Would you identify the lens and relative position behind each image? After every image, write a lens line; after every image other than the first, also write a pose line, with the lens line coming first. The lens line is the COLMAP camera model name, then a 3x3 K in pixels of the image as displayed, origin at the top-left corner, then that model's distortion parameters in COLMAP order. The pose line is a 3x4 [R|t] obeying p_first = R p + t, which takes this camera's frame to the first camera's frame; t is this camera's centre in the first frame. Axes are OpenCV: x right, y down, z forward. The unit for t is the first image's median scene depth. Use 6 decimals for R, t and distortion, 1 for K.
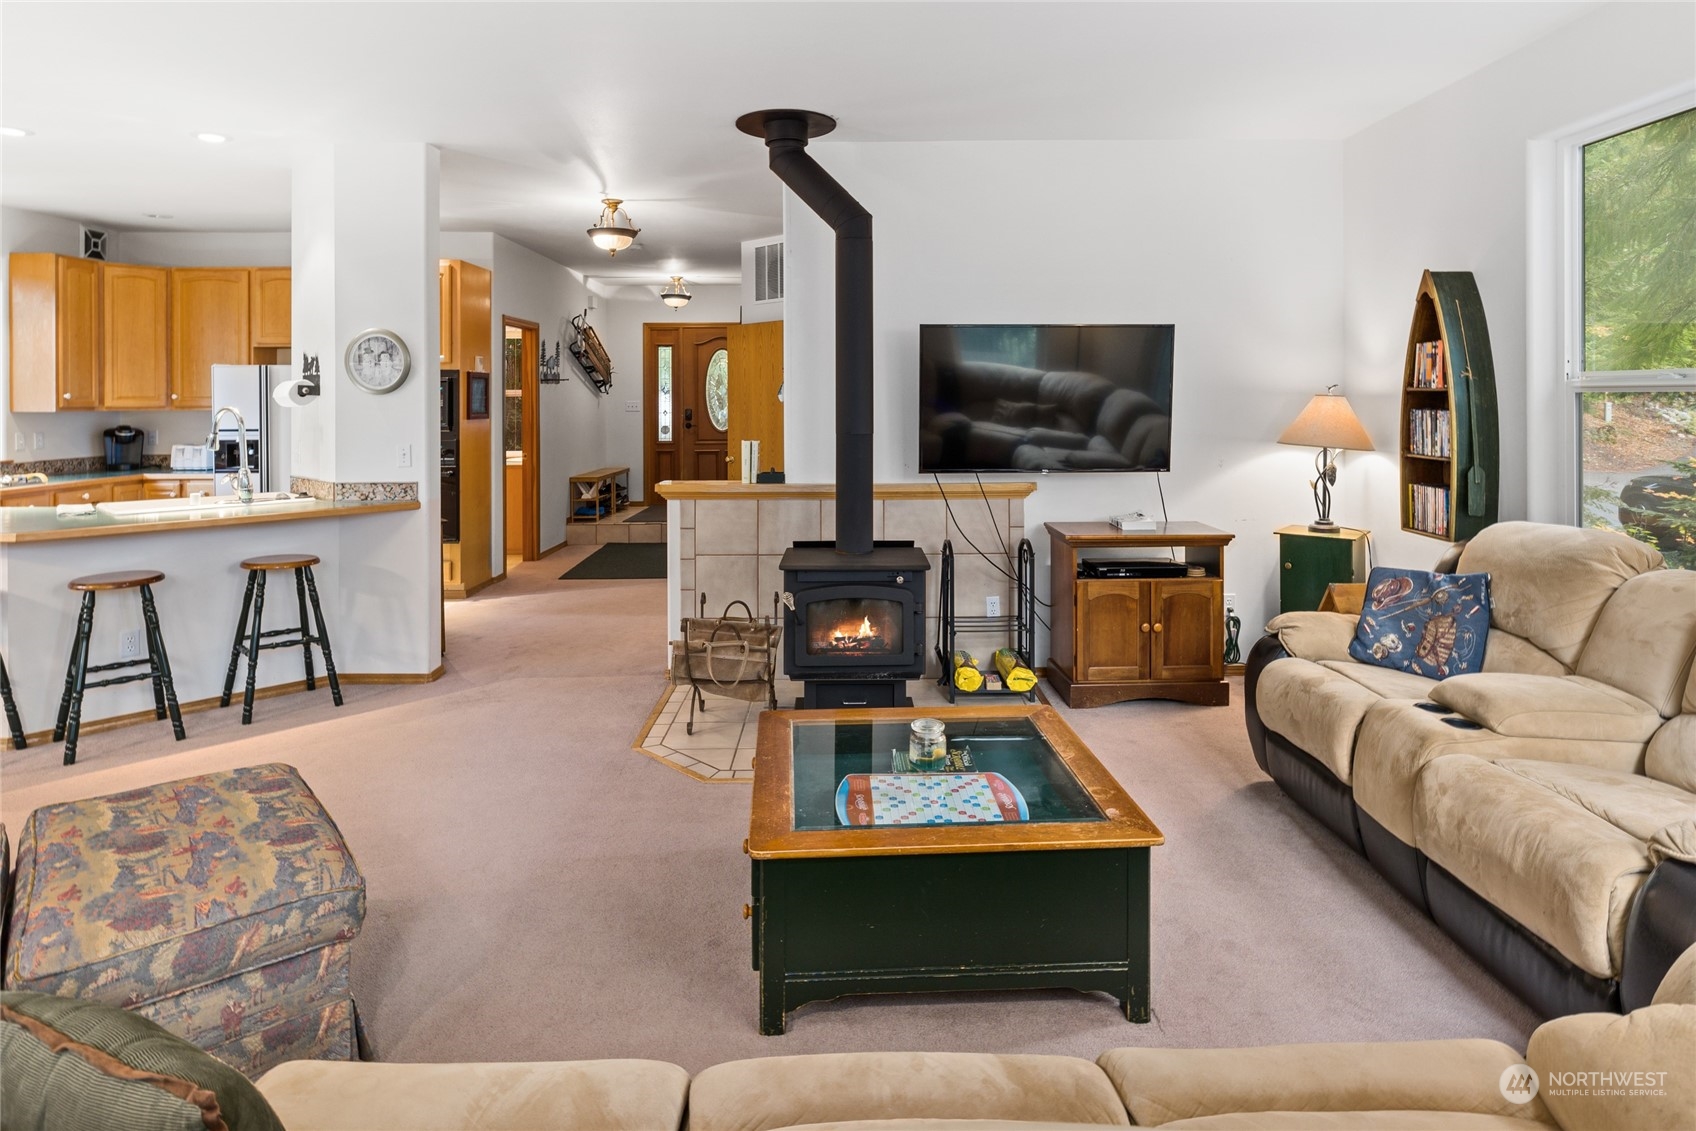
lens RADIAL K [[953.4, 0, 862.0], [0, 953.4, 402.5], [0, 0, 1]] dist [-0.002182, 0.000395]
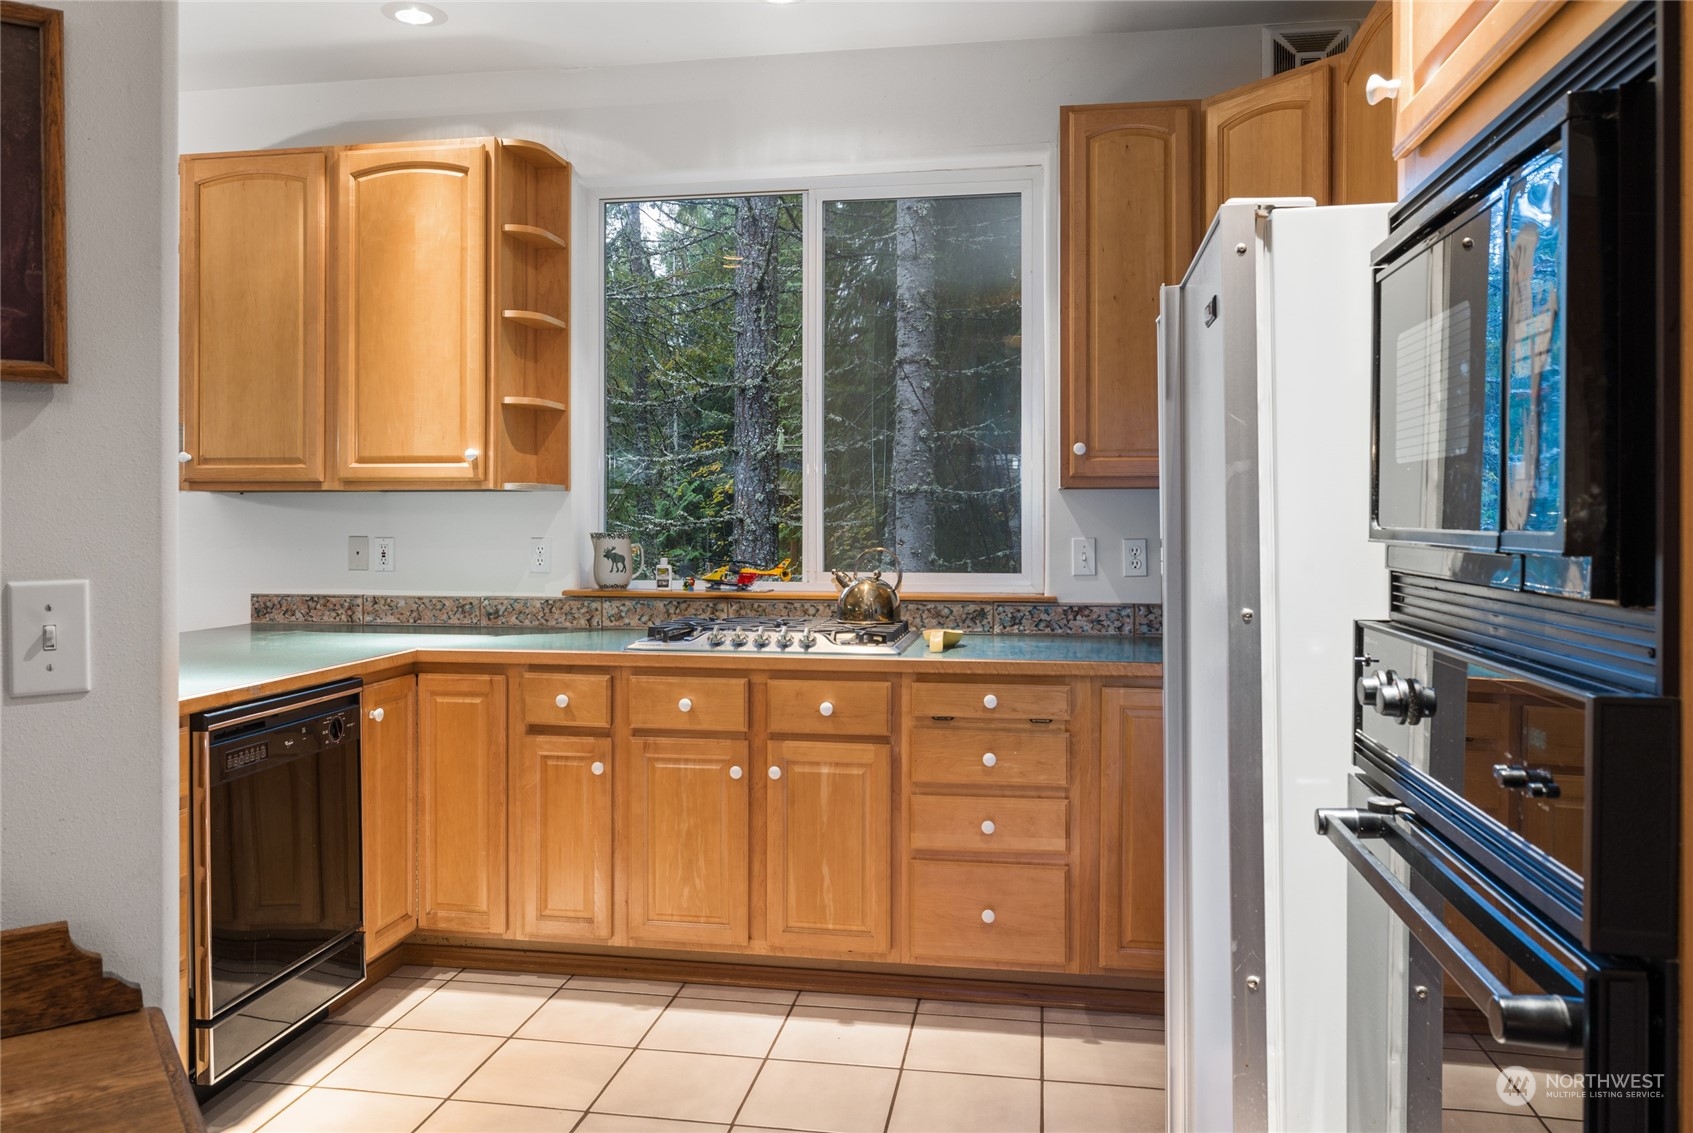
lens RADIAL K [[1239.9, 0, 838.6], [0, 1239.9, 506.4], [0, 0, 1]] dist [-0.011199, -0.000071]
pose [[-0.173918, -0.007553, -0.984731, -0.431170], [-0.004511, 0.999966, -0.006874, 0.032324], [0.984750, 0.003247, -0.173946, 1.436925]]
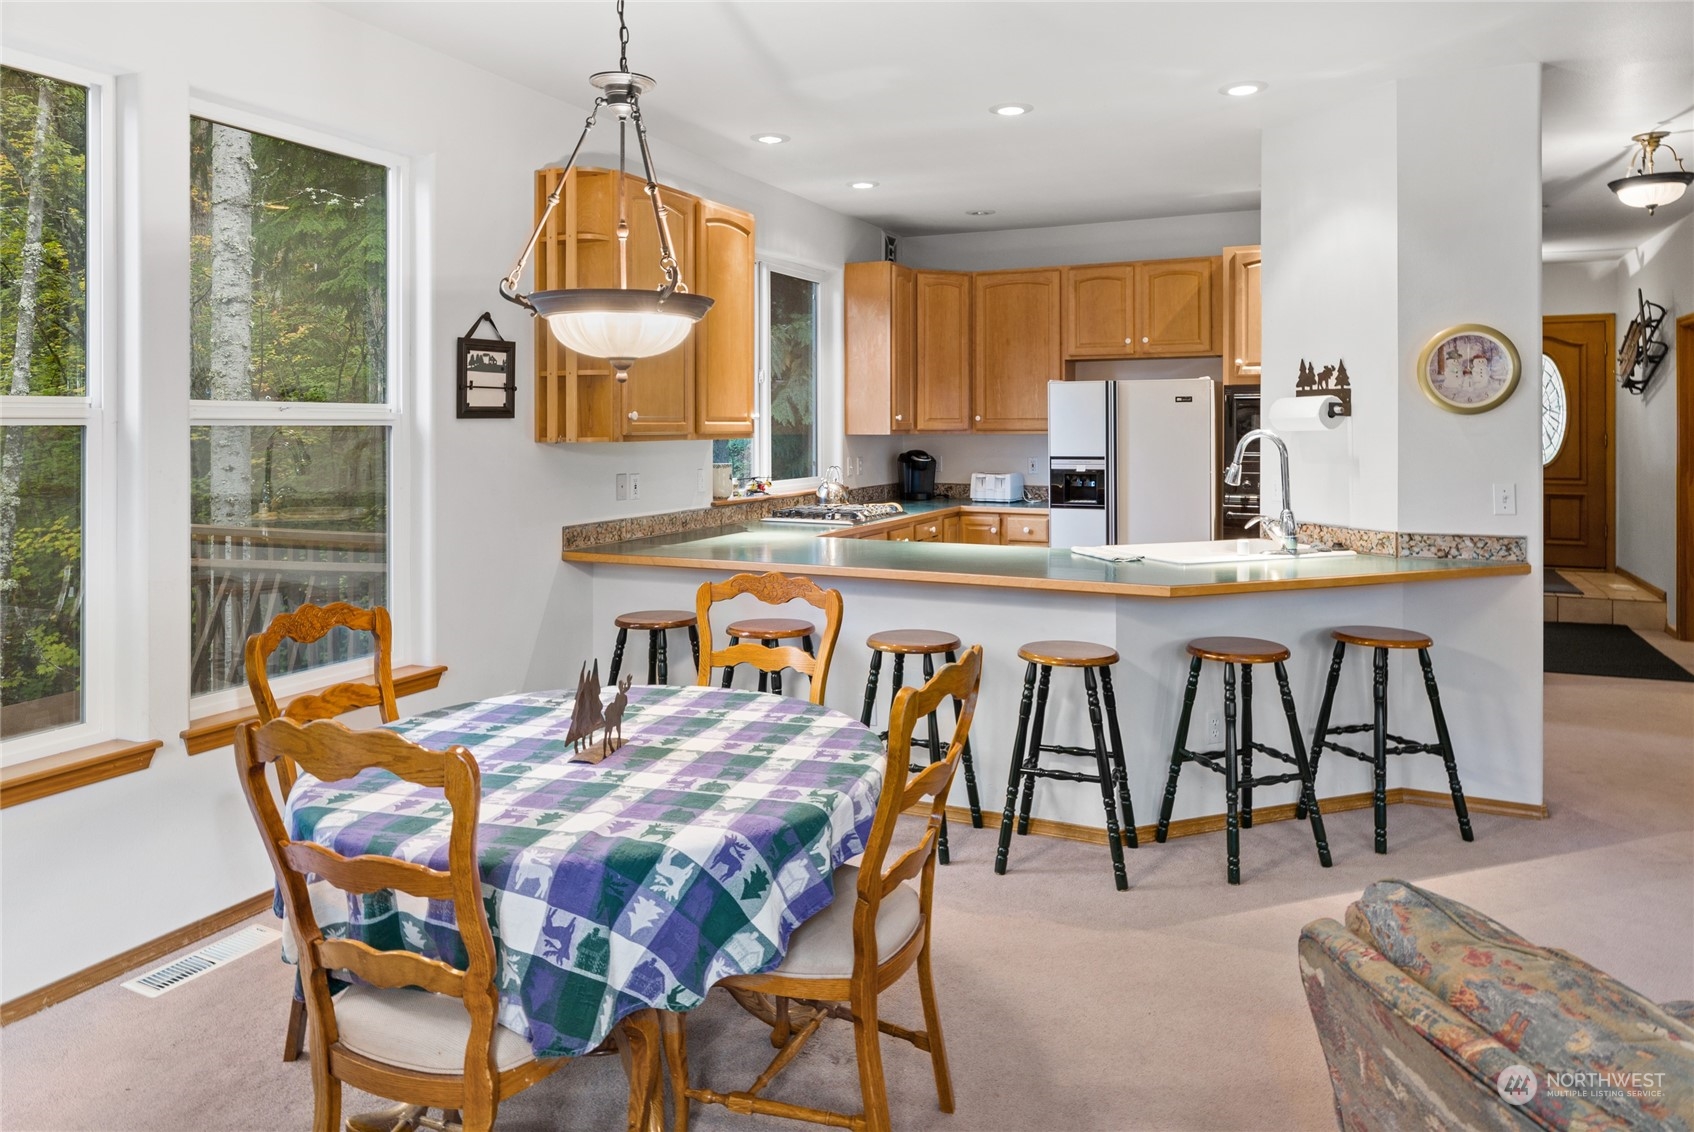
lens RADIAL K [[1114.3, 0, 850.1], [0, 1114.3, 427.9], [0, 0, 1]] dist [0.000350, -0.000023]
pose [[0.903422, 0.003508, -0.428737, -0.612450], [-0.003093, 0.999994, 0.001666, 0.002125], [0.428741, -0.000179, 0.903428, 0.027534]]
